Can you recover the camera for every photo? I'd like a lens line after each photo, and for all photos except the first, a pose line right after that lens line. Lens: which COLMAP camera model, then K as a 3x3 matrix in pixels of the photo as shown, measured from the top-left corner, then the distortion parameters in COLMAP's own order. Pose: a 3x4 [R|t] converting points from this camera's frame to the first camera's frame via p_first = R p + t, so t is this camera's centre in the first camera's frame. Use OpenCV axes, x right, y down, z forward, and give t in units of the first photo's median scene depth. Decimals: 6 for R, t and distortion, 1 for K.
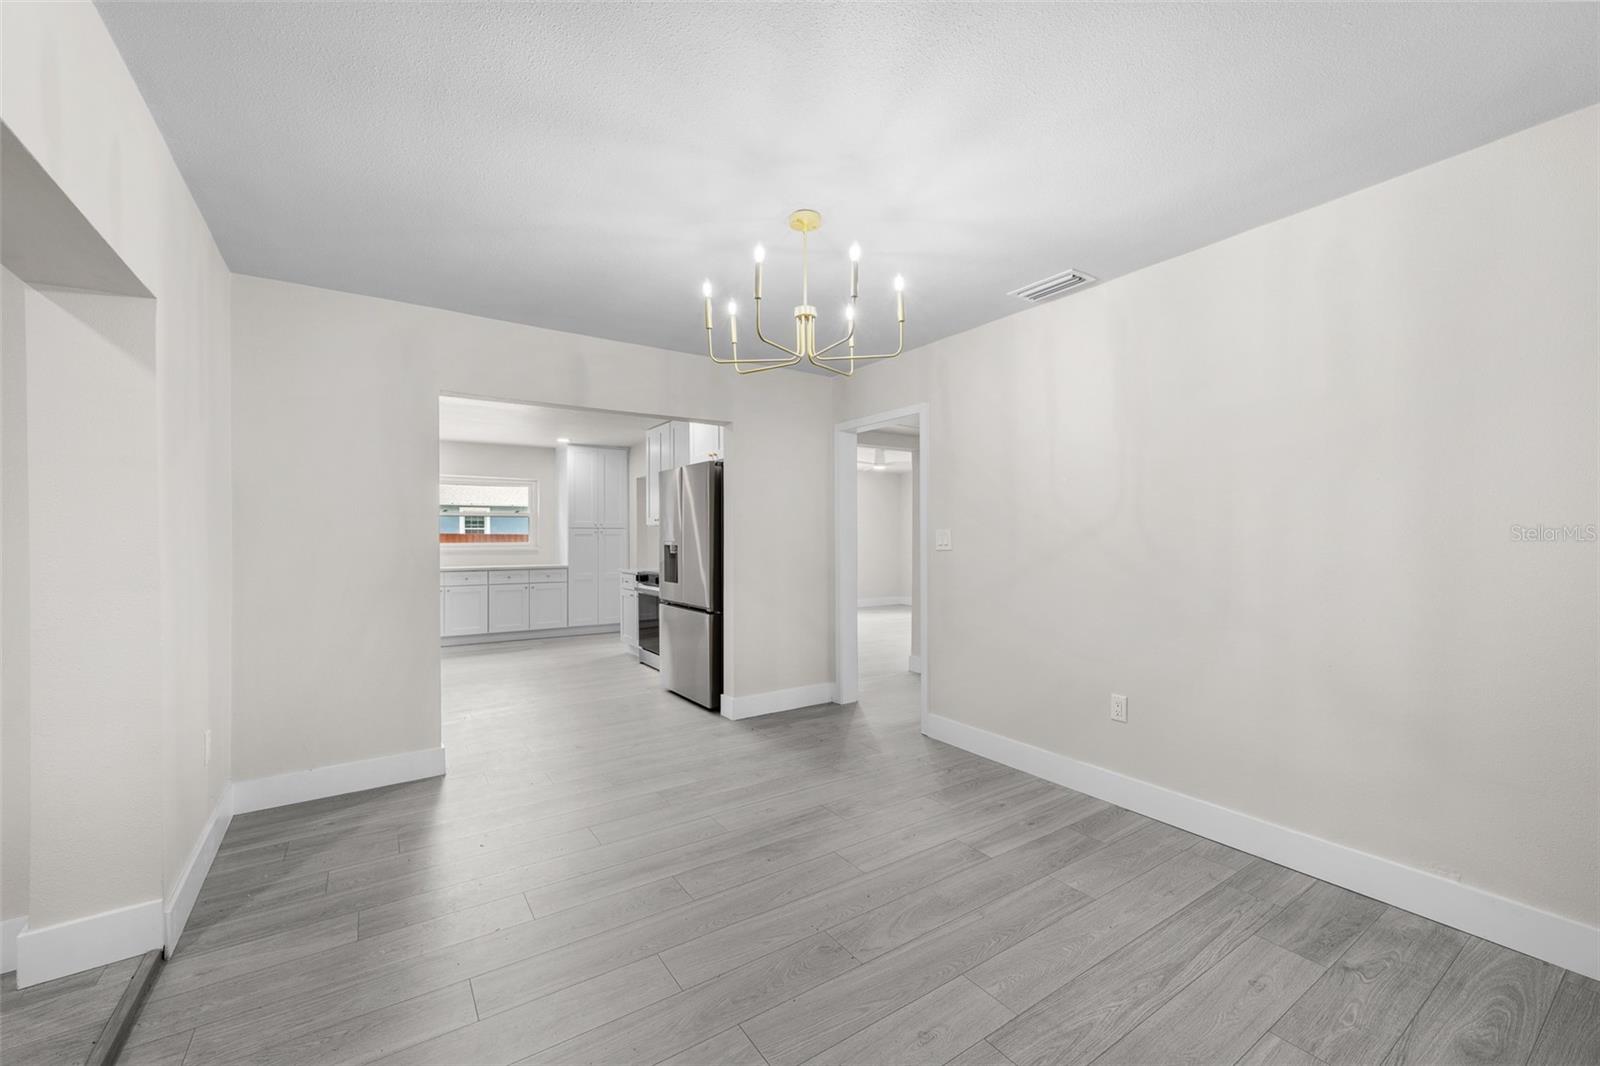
lens RADIAL K [[642.6, 0, 800.0], [0, 642.6, 533.0], [0, 0, 1]] dist [0.000126, -0.000097]
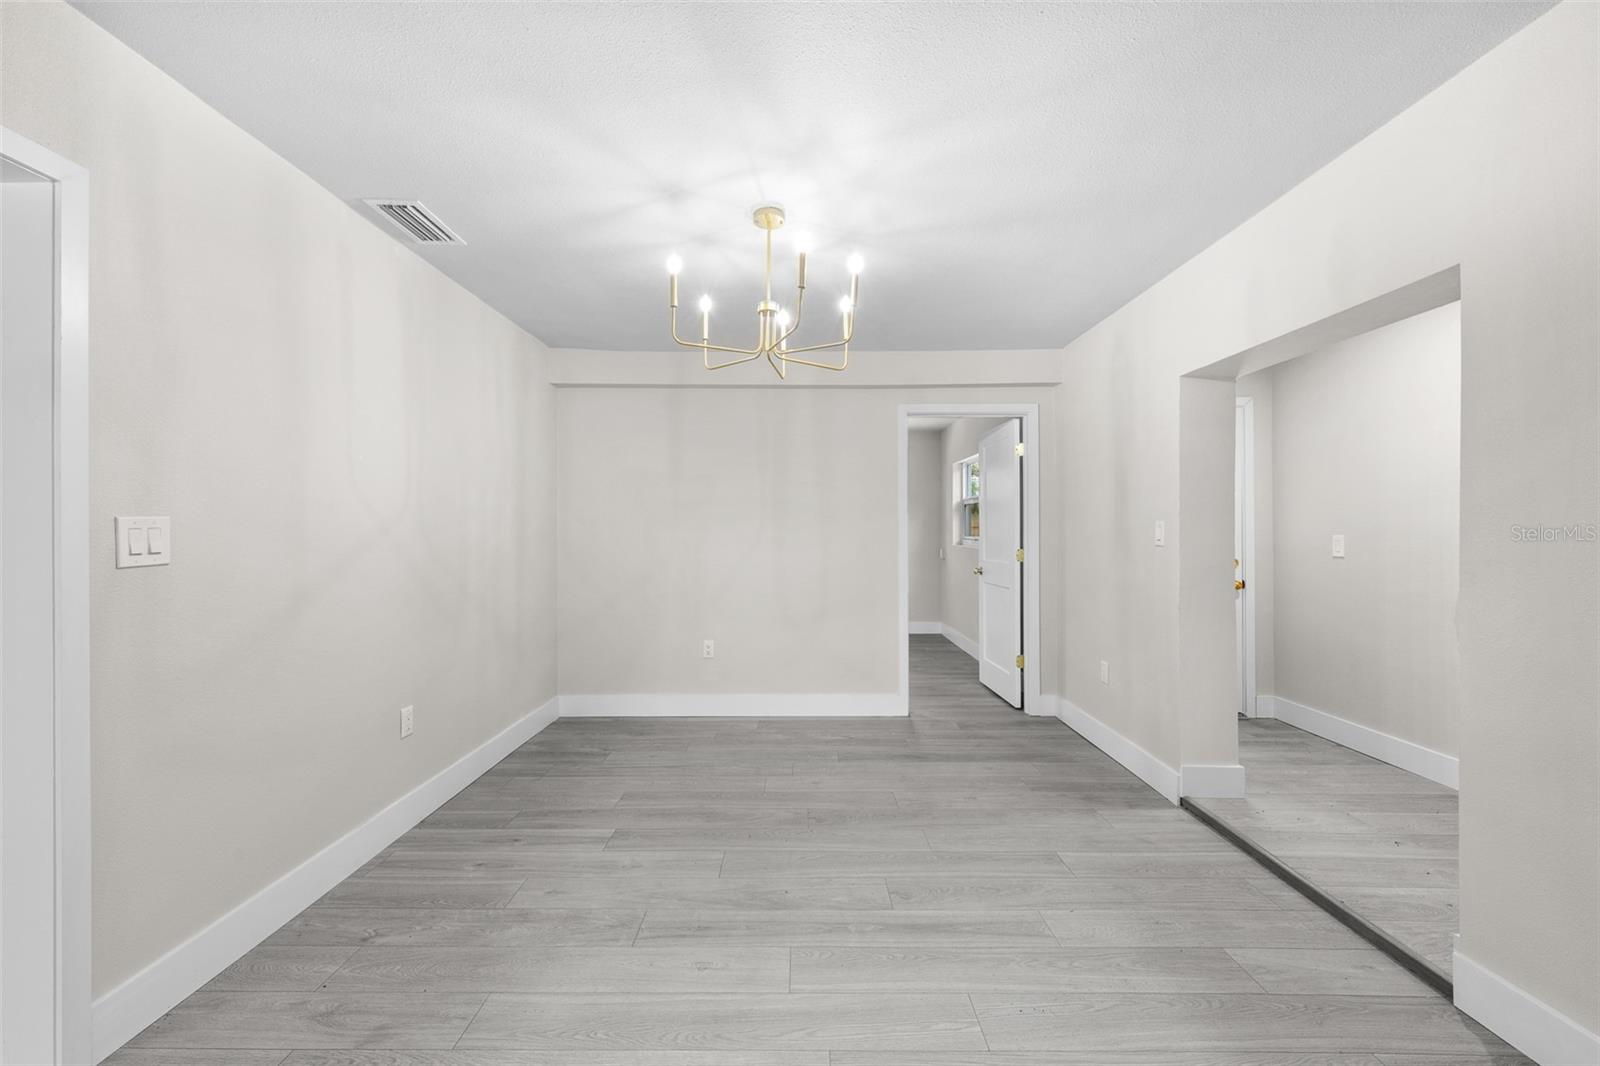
lens RADIAL K [[642.6, 0, 800.0], [0, 642.6, 533.0], [0, 0, 1]] dist [0.000126, -0.000097]
pose [[-0.829539, -0.000054, 0.558449, -0.524546], [-0.001310, 0.999997, -0.001849, 0.008254], [-0.558448, -0.002266, -0.829537, 1.612254]]
